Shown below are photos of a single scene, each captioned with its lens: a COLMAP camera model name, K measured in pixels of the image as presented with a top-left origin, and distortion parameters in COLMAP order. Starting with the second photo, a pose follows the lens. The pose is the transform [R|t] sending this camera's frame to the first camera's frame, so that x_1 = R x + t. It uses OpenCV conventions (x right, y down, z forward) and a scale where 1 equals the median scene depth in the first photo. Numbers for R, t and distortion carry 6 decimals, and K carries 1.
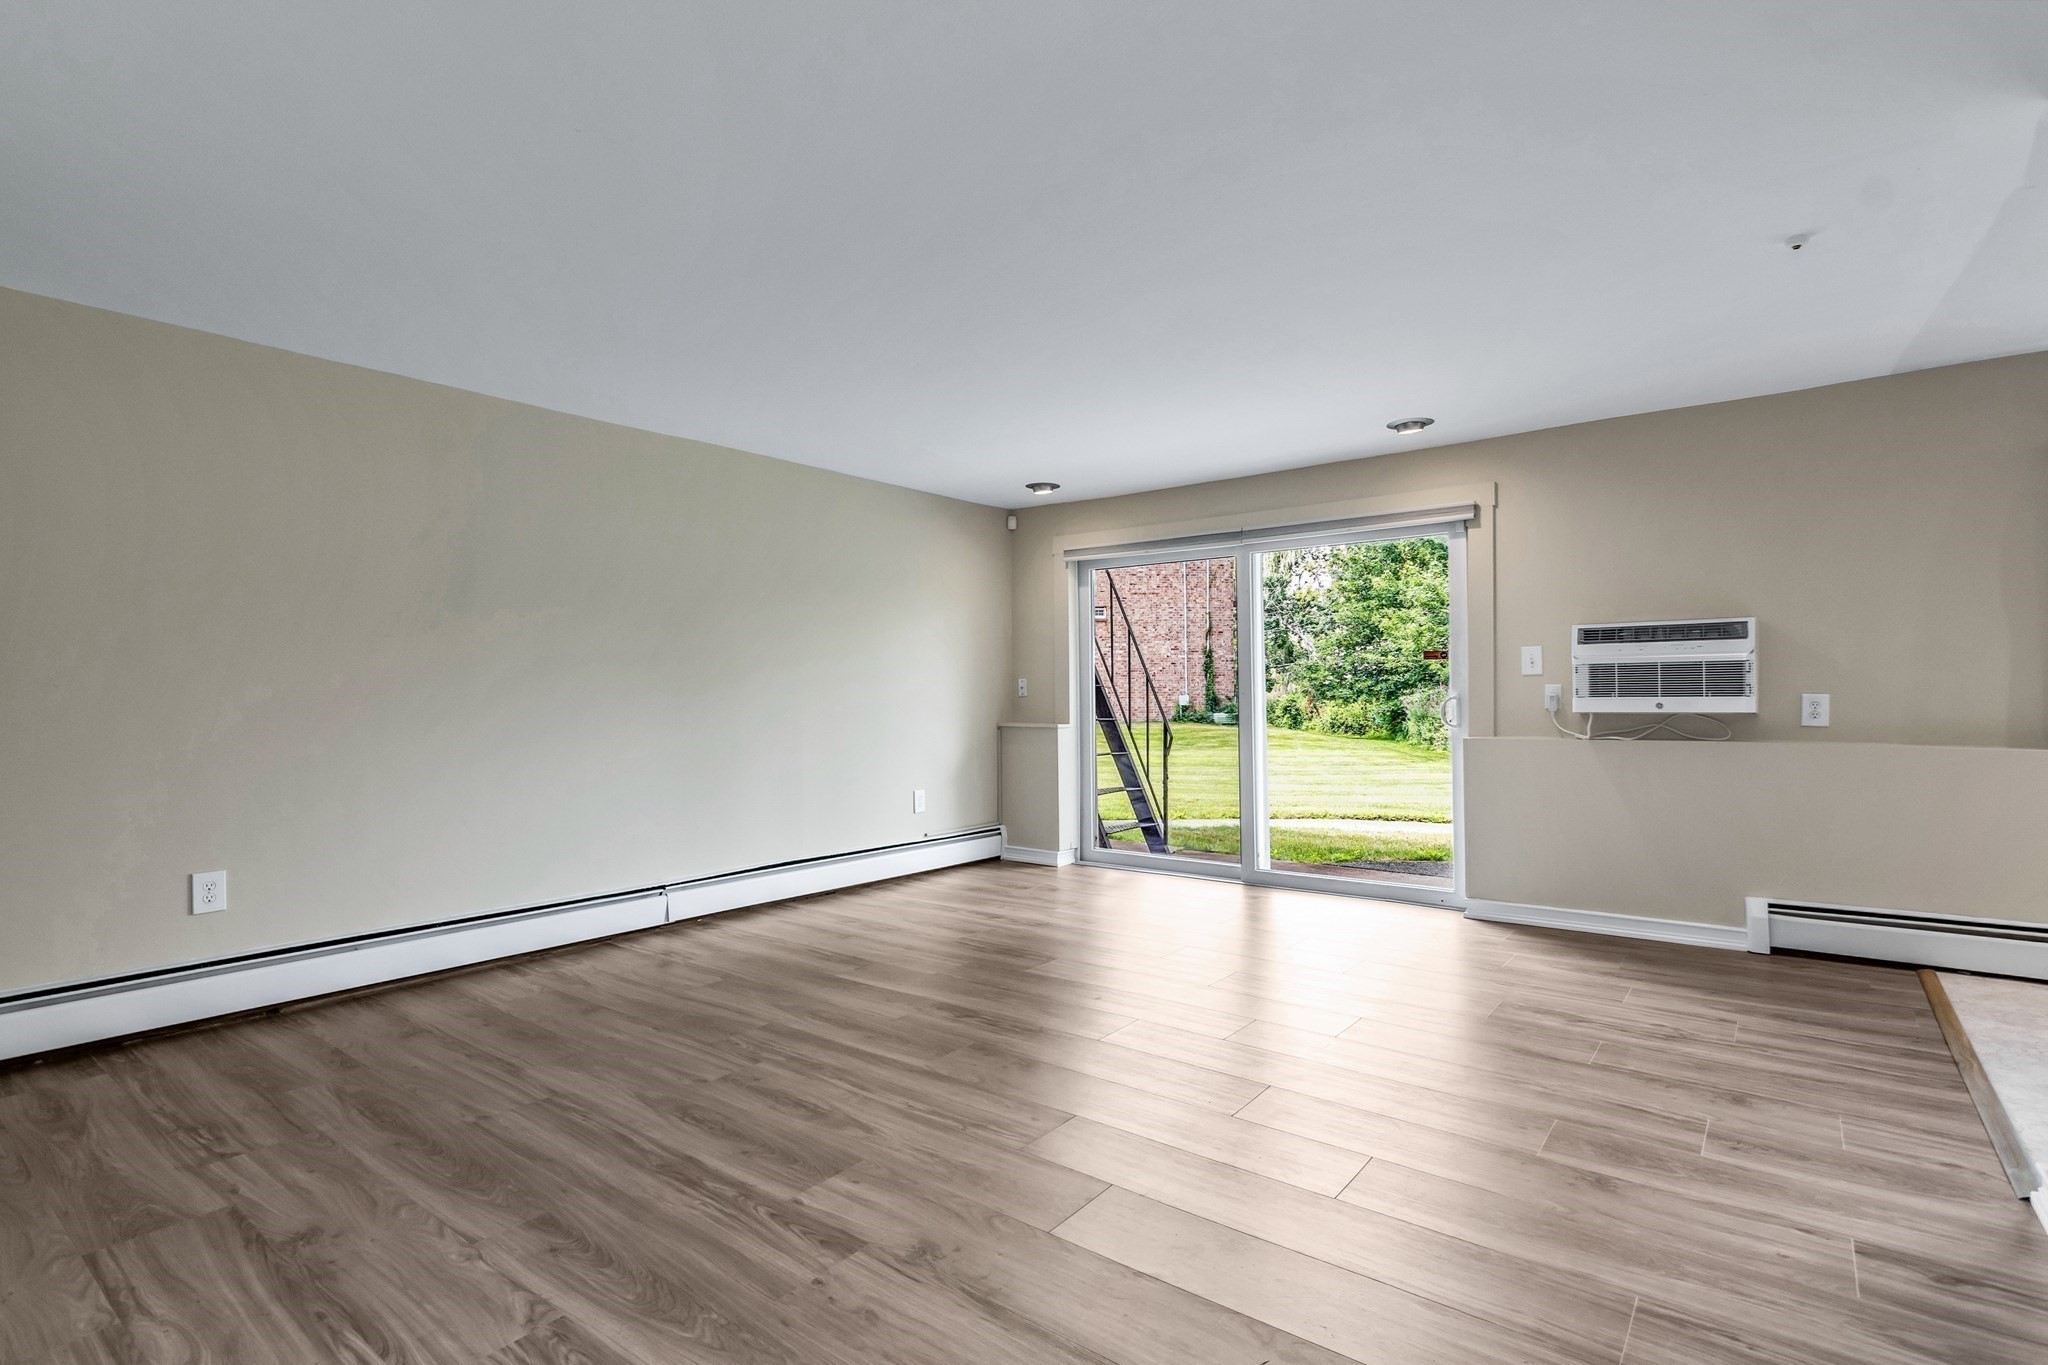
lens RADIAL K [[1022.9, 0, 1073.1], [0, 1022.9, 672.6], [0, 0, 1]] dist [0.003253, -0.002022]
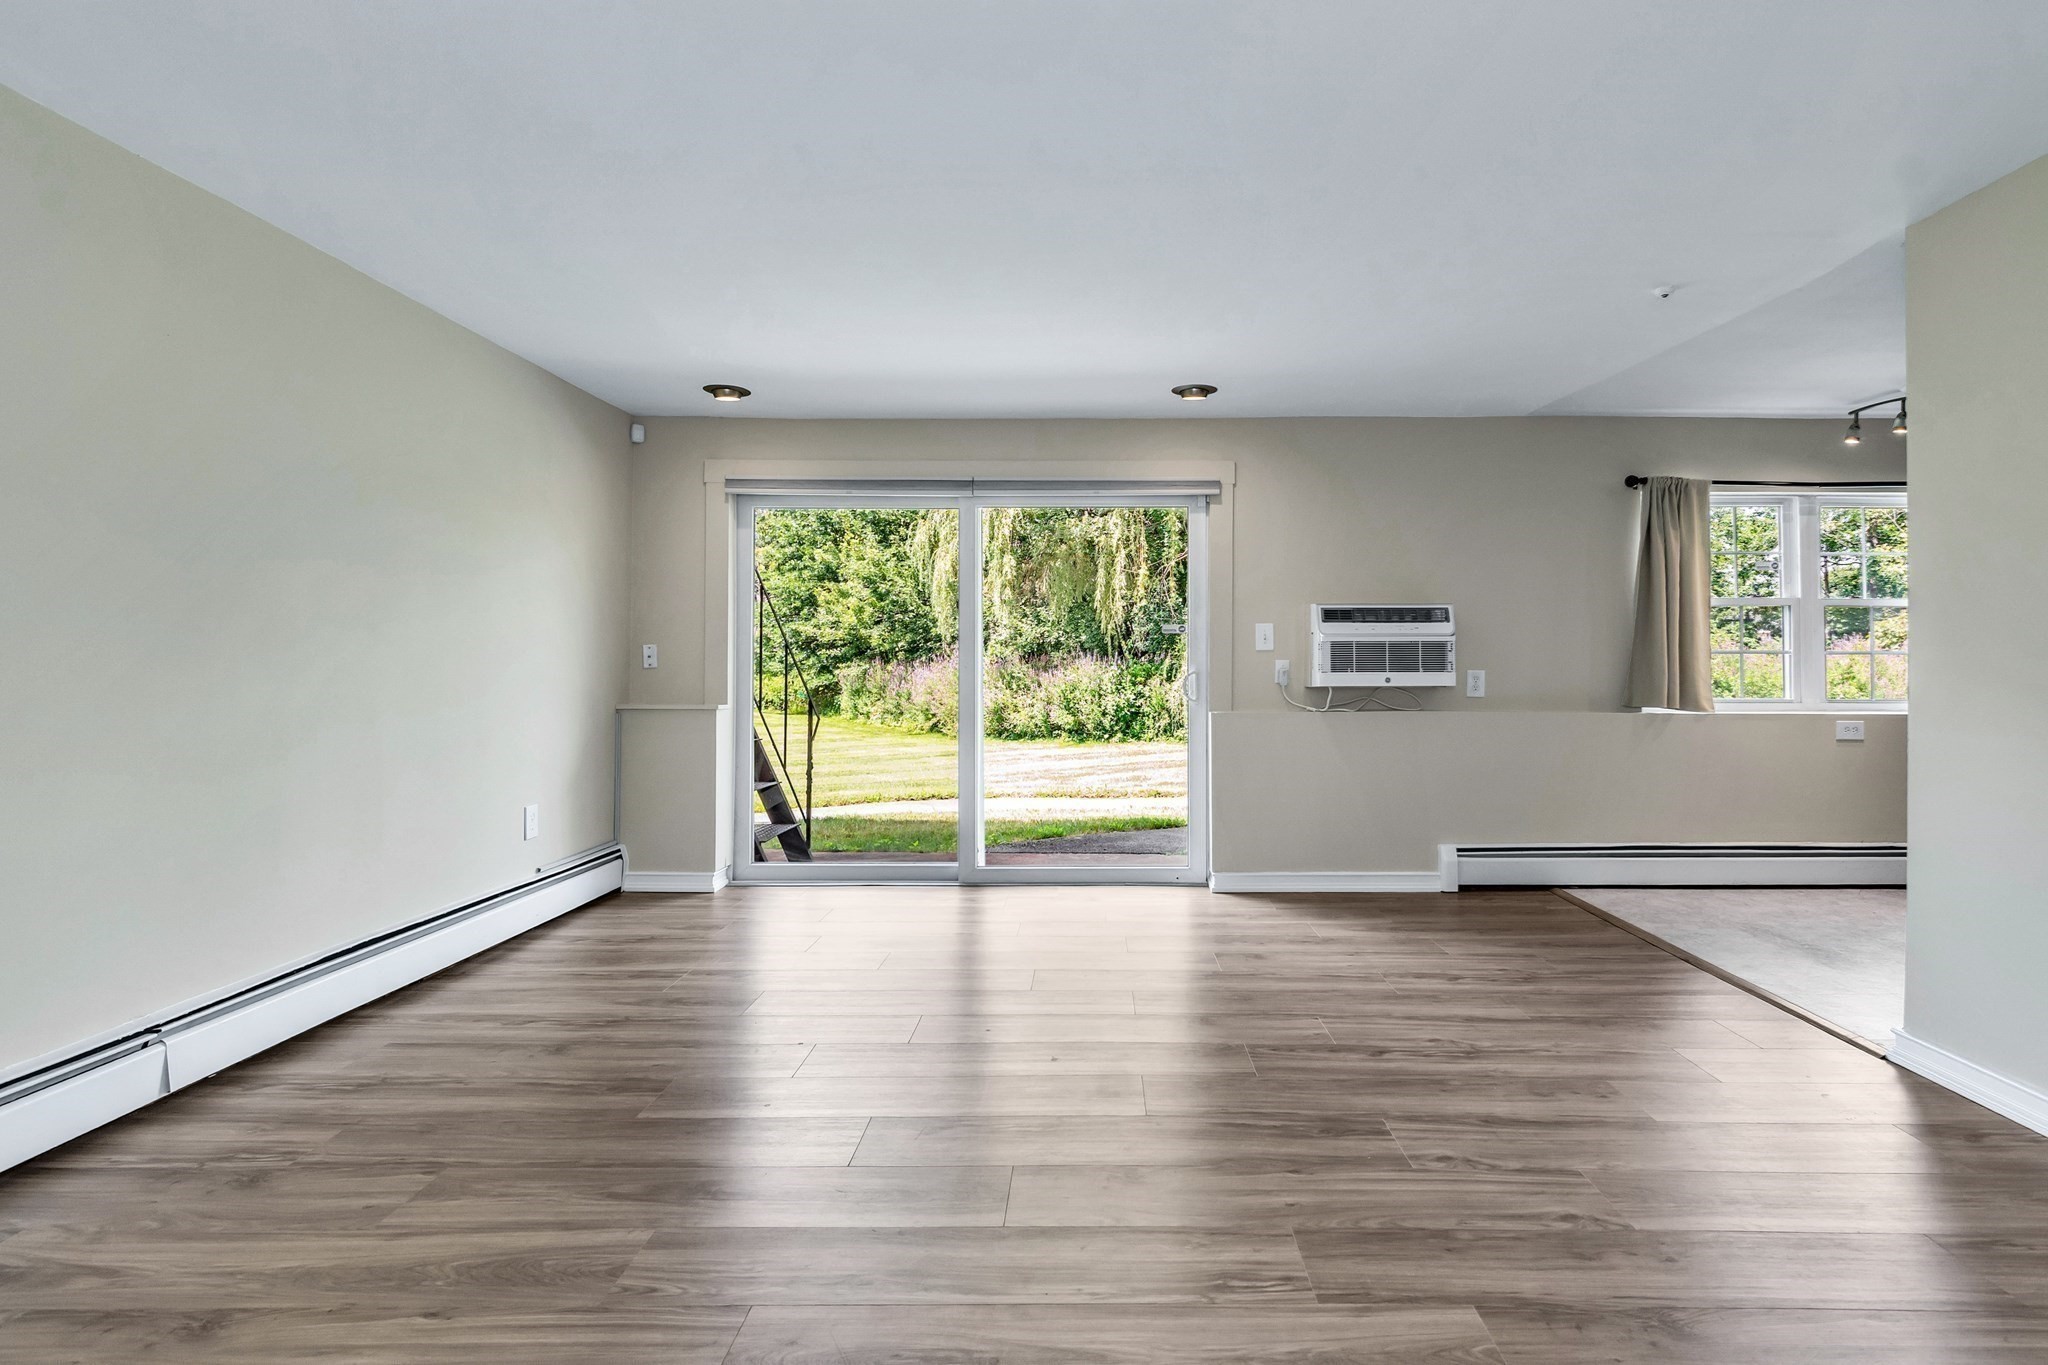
lens RADIAL K [[1022.9, 0, 1066.6], [0, 1022.9, 649.7], [0, 0, 1]] dist [0.003253, -0.002022]
pose [[0.793308, 0.018891, 0.608528, -0.361865], [-0.018332, 0.999806, -0.007139, 0.012923], [-0.608545, -0.005492, 0.793501, 0.314323]]
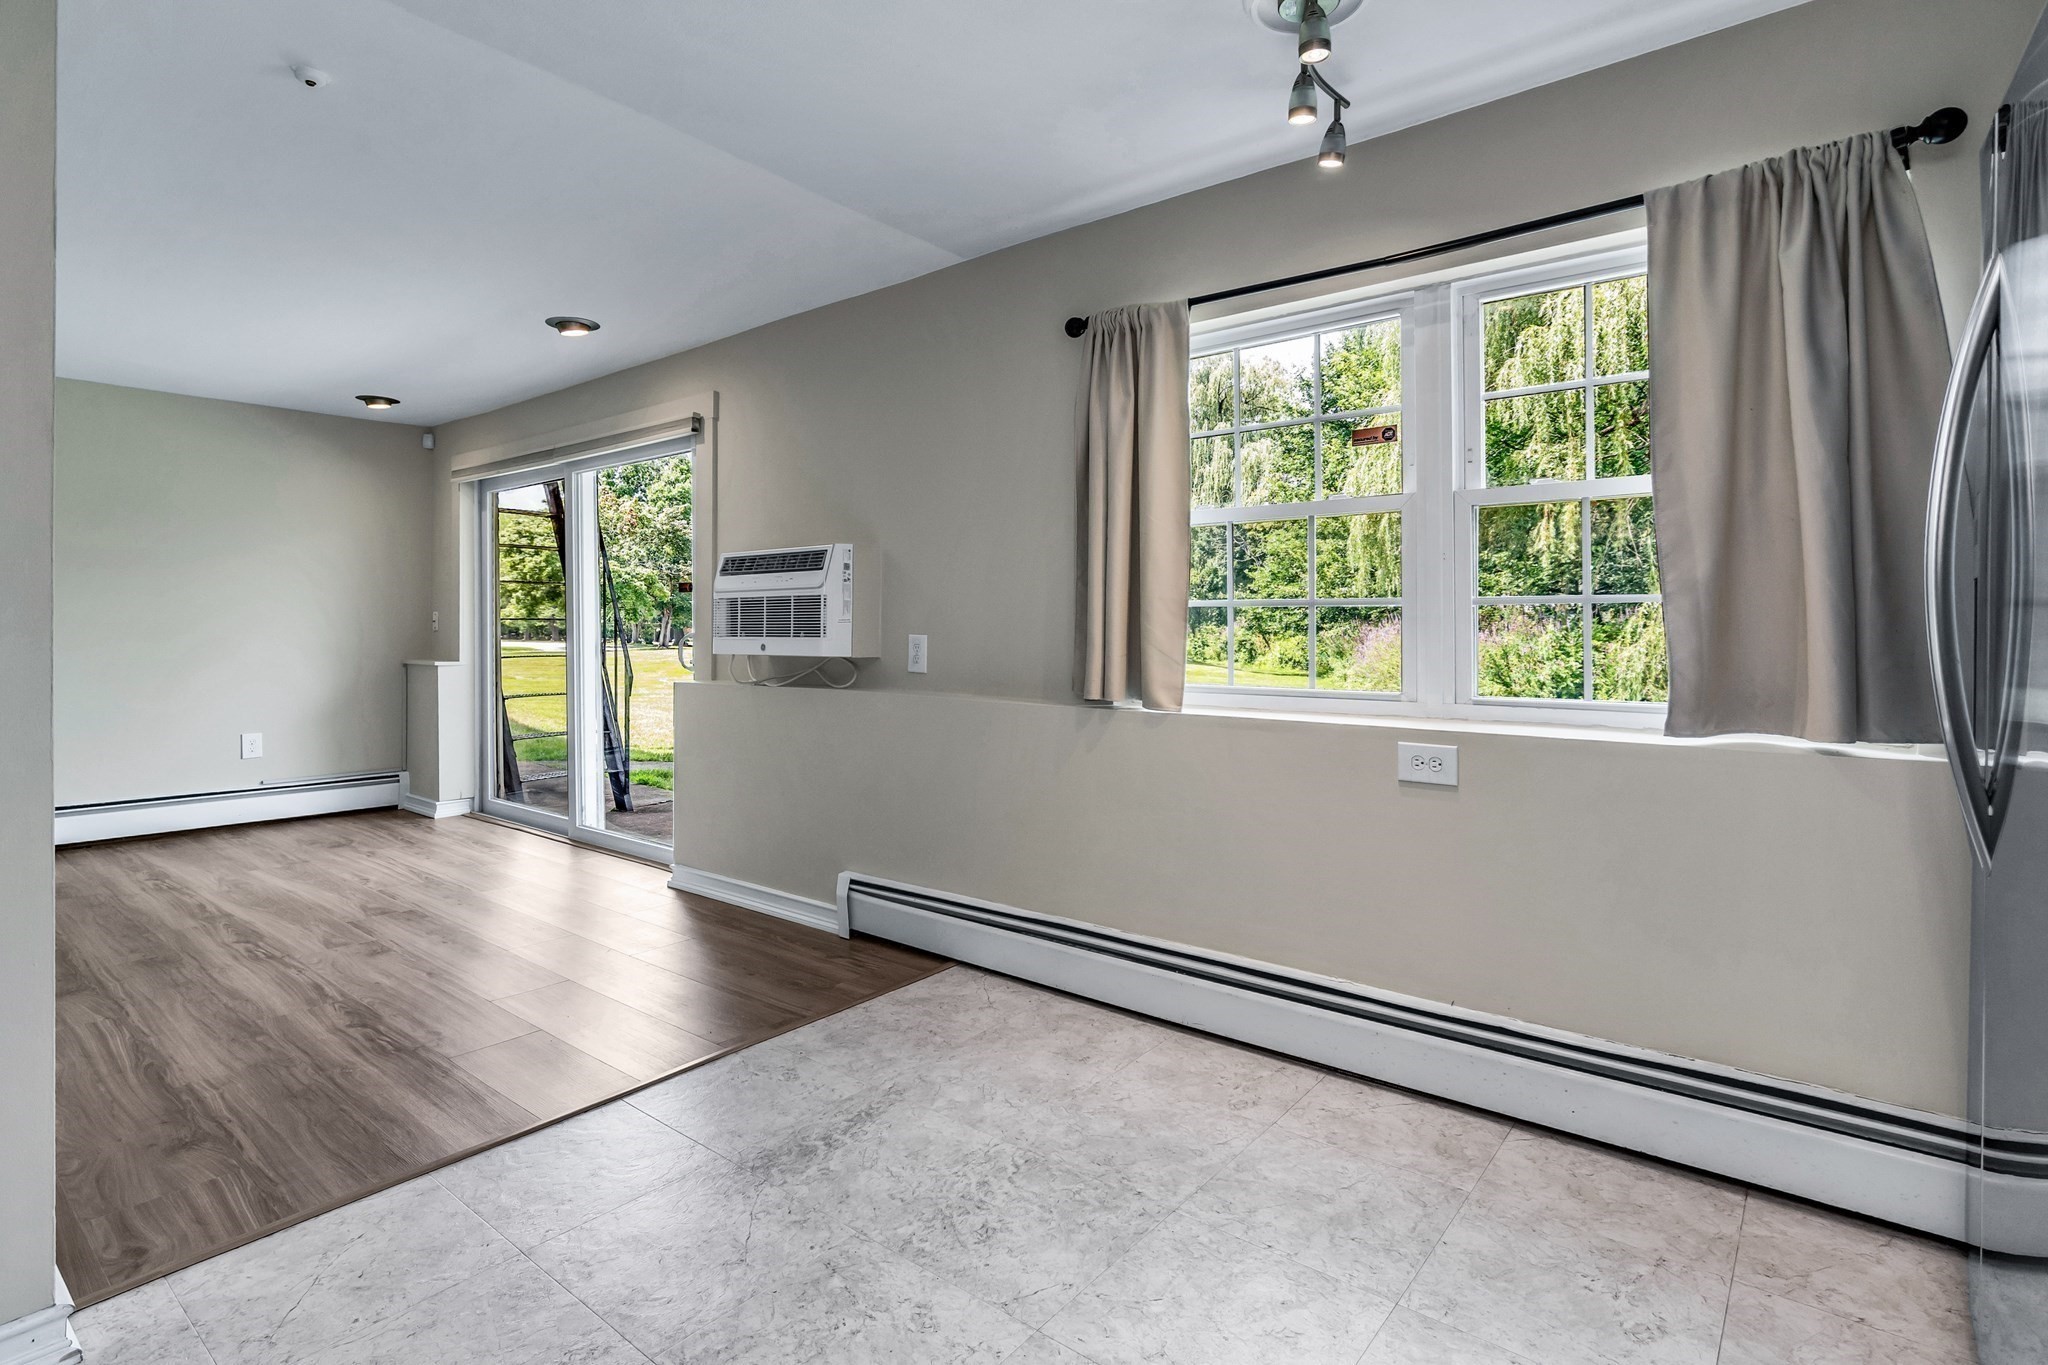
lens RADIAL K [[1022.9, 0, 1036.4], [0, 1022.9, 605.0], [0, 0, 1]] dist [0.003253, -0.002022]
pose [[0.999726, 0.004748, -0.022923, 0.781315], [-0.004758, 0.999989, -0.000382, -0.003560], [0.022921, 0.000491, 0.999737, 0.140200]]
